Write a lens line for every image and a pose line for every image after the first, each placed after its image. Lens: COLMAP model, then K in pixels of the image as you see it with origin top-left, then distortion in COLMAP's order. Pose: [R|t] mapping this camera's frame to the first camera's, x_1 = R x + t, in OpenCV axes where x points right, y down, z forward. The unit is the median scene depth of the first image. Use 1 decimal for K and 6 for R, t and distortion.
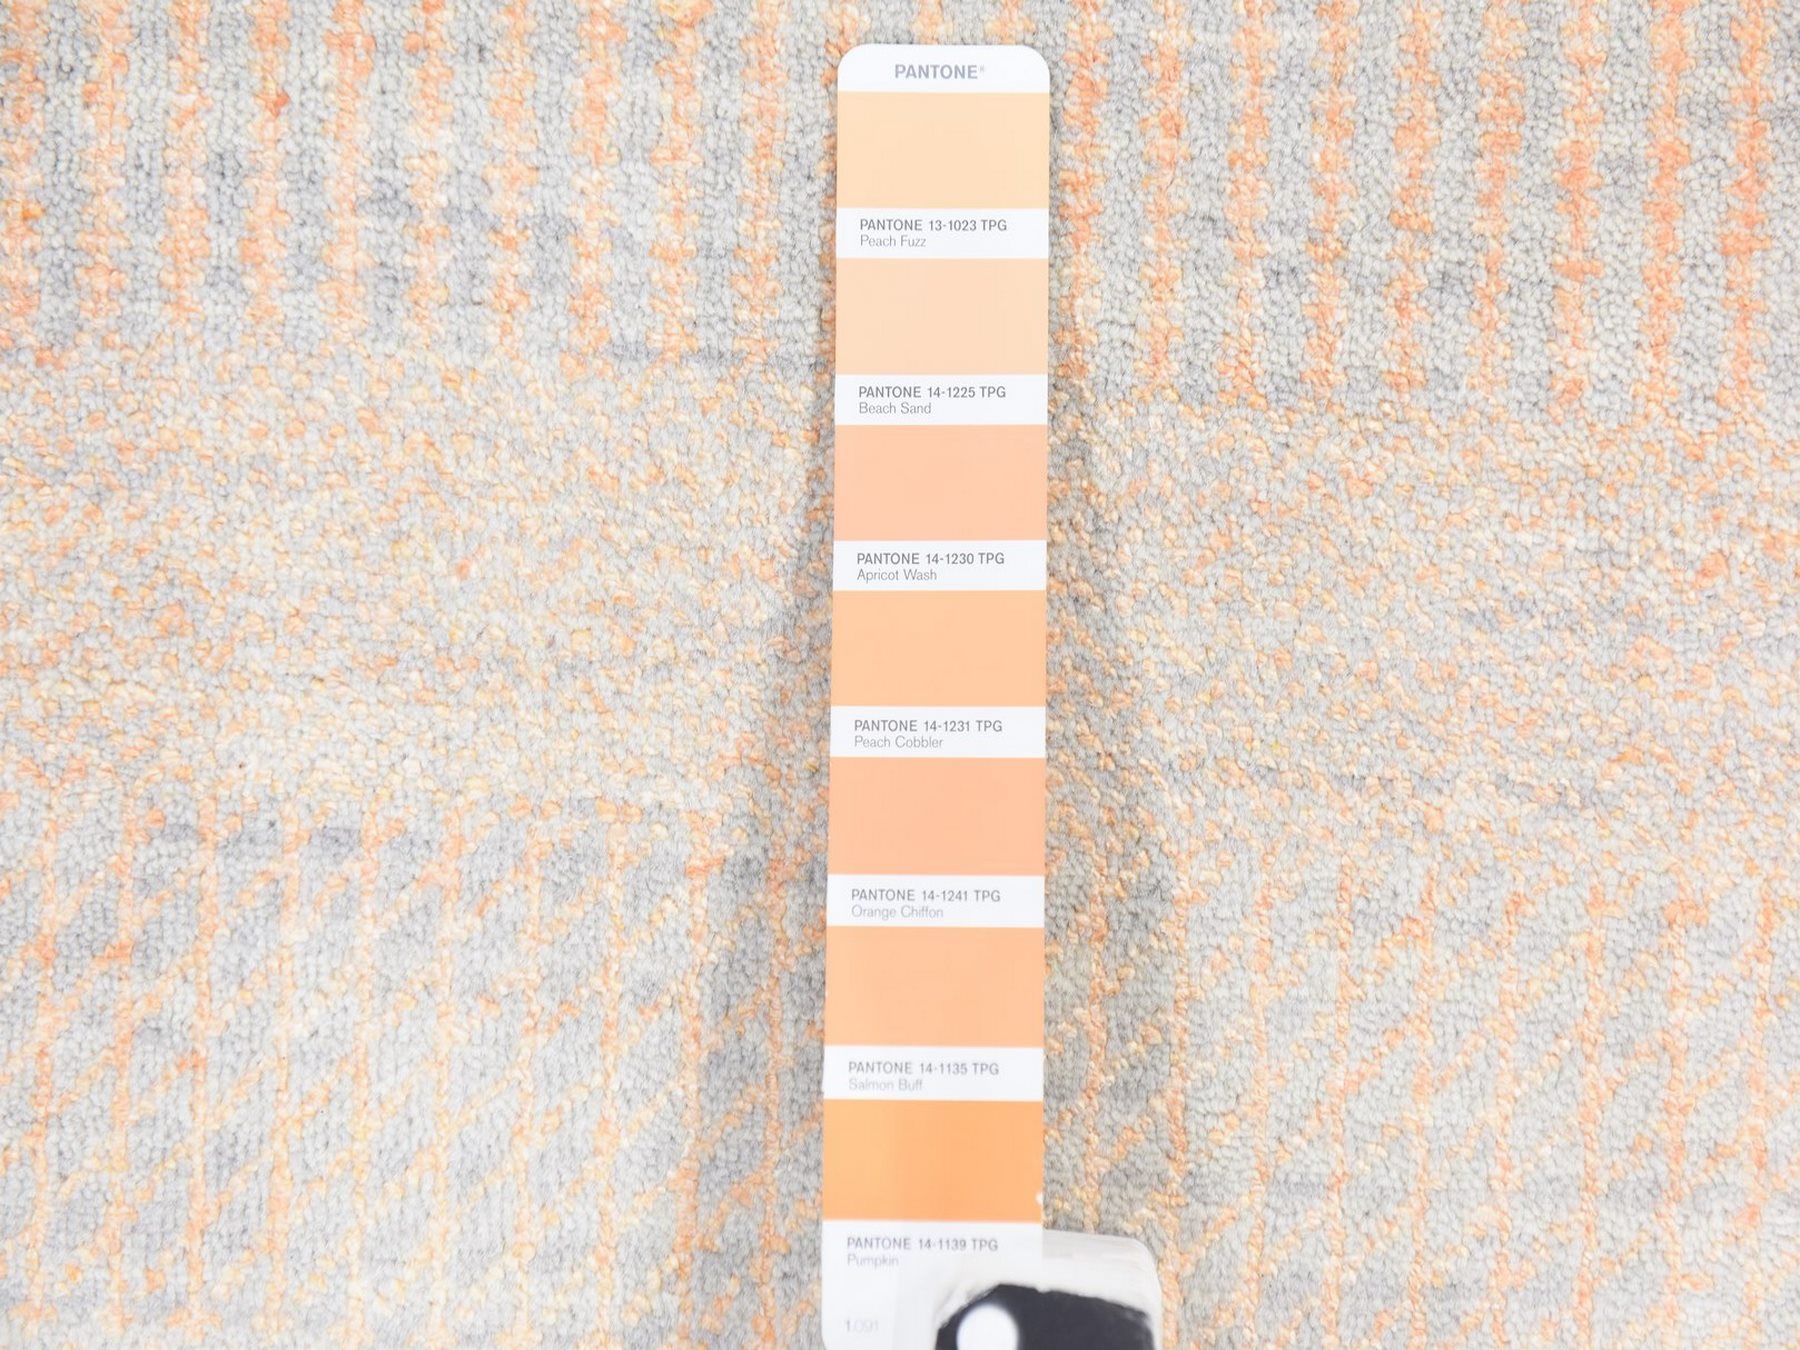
lens RADIAL K [[3667.8, 0, 897.9], [0, 3667.8, 674.6], [0, 0, 1]] dist [0.100536, 0.000000]
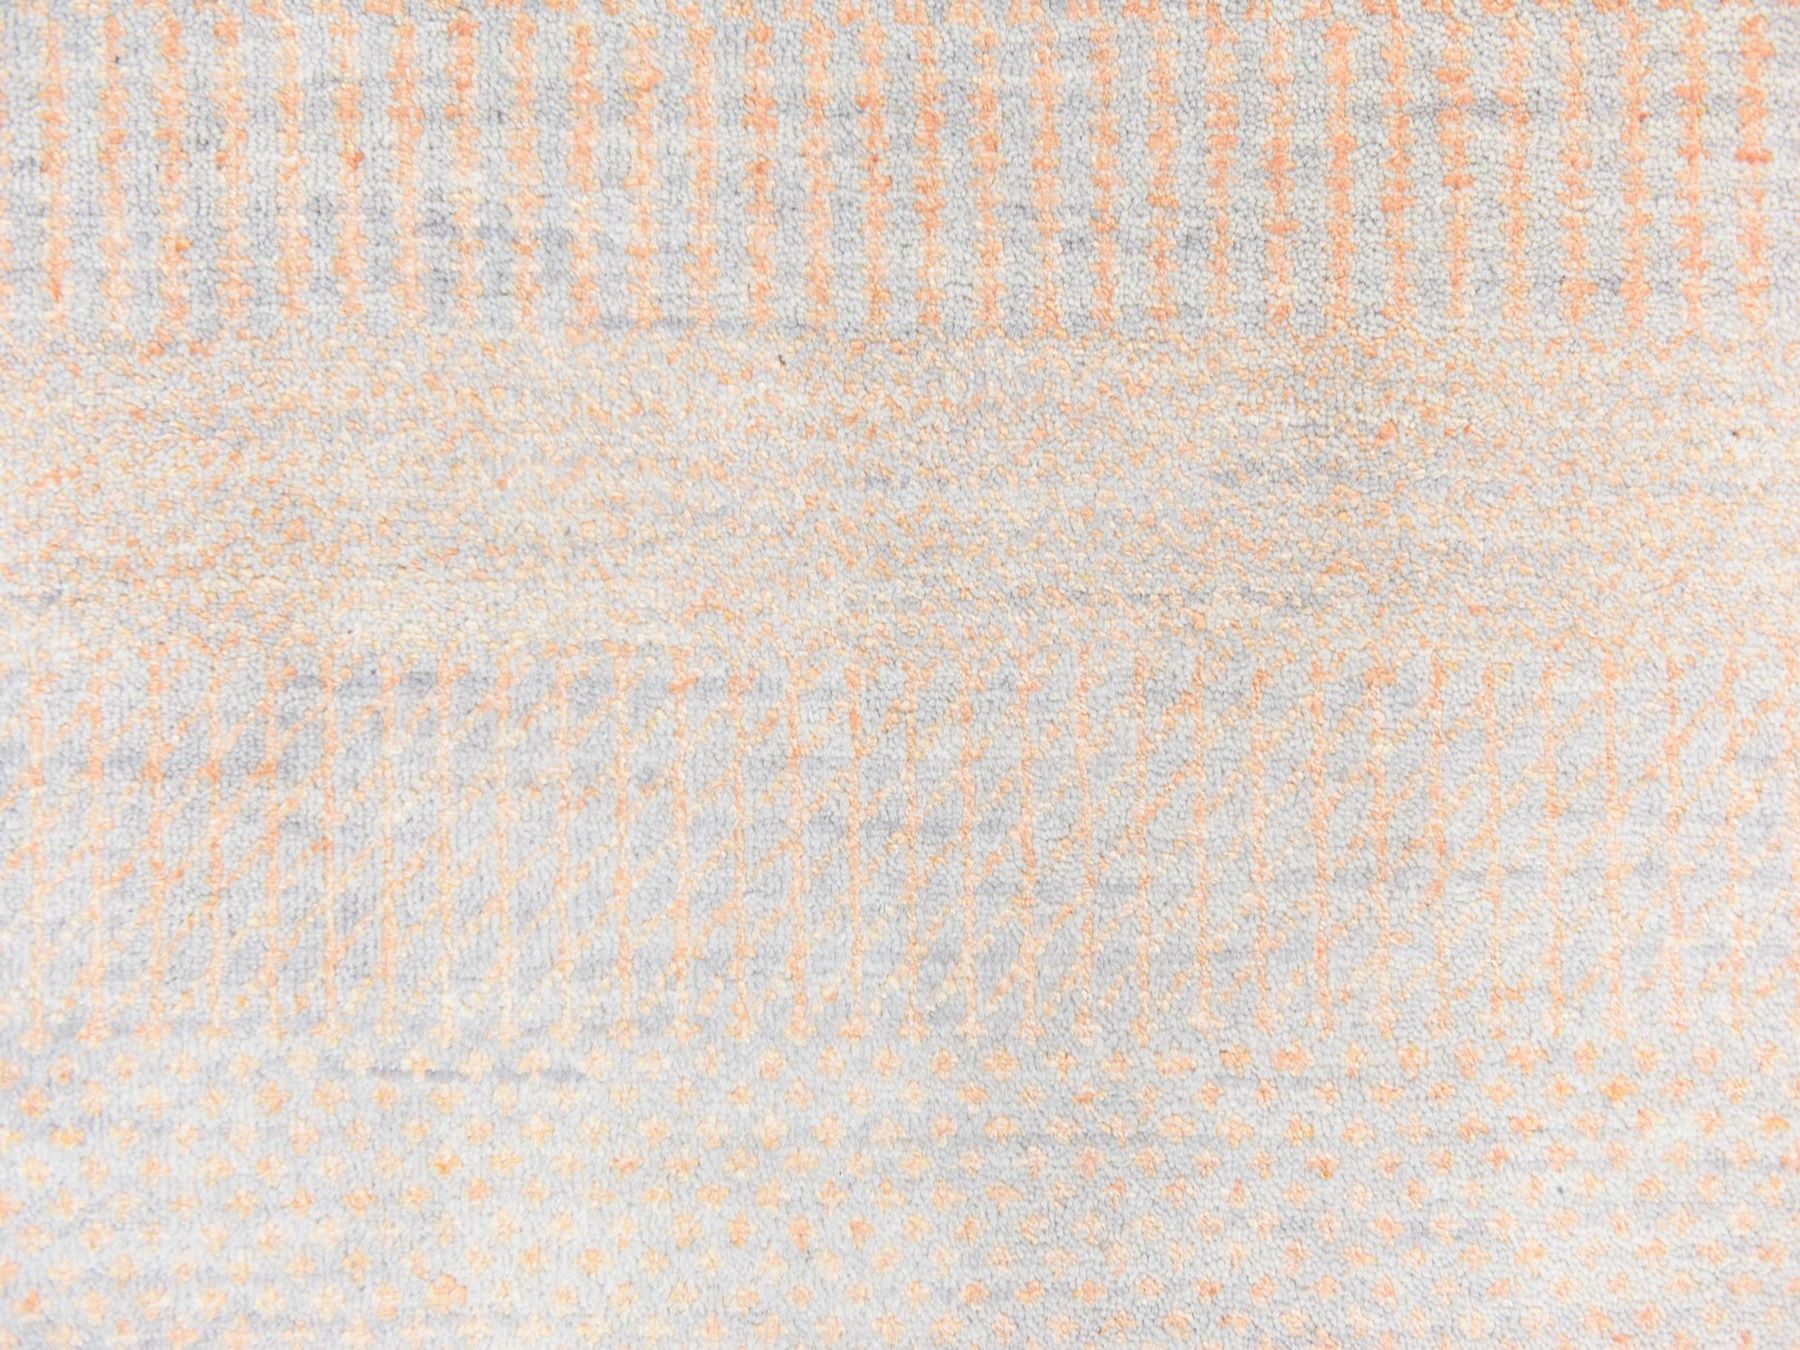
lens RADIAL K [[2305.1, 0, 901.6], [0, 2305.1, 677.5], [0, 0, 1]] dist [0.104621, 0.000000]
pose [[0.998210, -0.057606, 0.016078, 0.015564], [0.056630, 0.996843, 0.055649, 0.004814], [-0.019233, -0.054639, 0.998321, 0.110856]]
